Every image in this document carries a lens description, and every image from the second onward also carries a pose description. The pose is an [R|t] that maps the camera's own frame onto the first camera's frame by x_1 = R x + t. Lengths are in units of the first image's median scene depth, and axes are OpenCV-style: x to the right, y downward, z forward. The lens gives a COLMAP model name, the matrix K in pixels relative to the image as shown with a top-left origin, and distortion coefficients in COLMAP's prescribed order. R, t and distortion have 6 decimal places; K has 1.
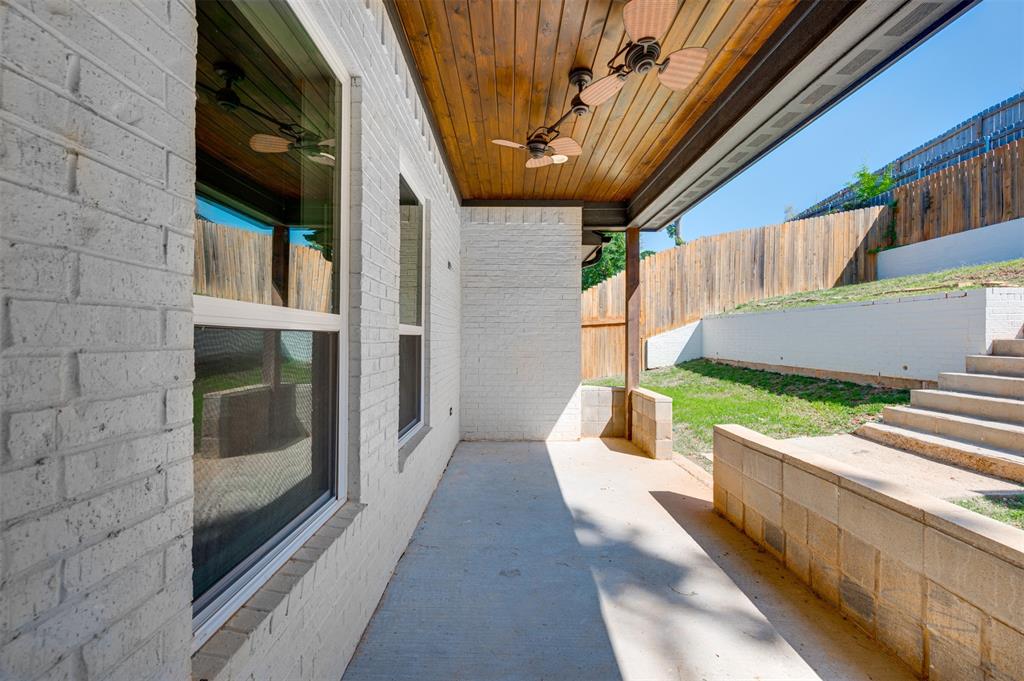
lens RADIAL K [[402.2, 0, 511.0], [0, 402.2, 337.7], [0, 0, 1]] dist [-0.000413, -0.000062]
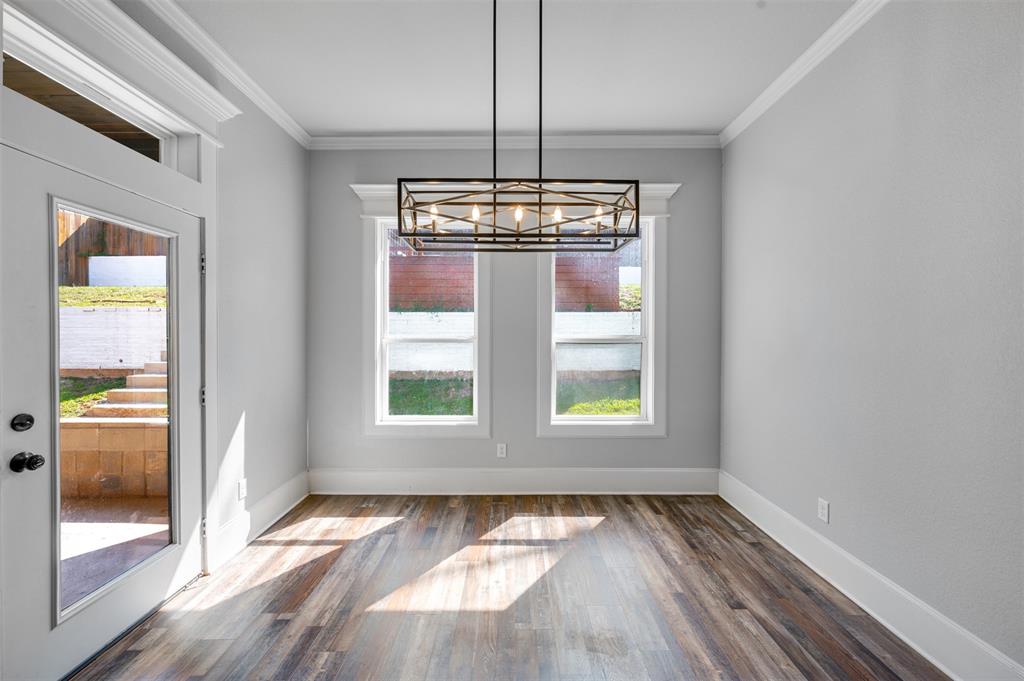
lens RADIAL K [[402.2, 0, 511.0], [0, 402.2, 337.7], [0, 0, 1]] dist [-0.000413, -0.000062]
pose [[0.007971, -0.013984, 0.999870, -0.164904], [-0.003044, 0.999897, 0.014009, -0.012132], [-0.999964, -0.003155, 0.007928, -0.147037]]
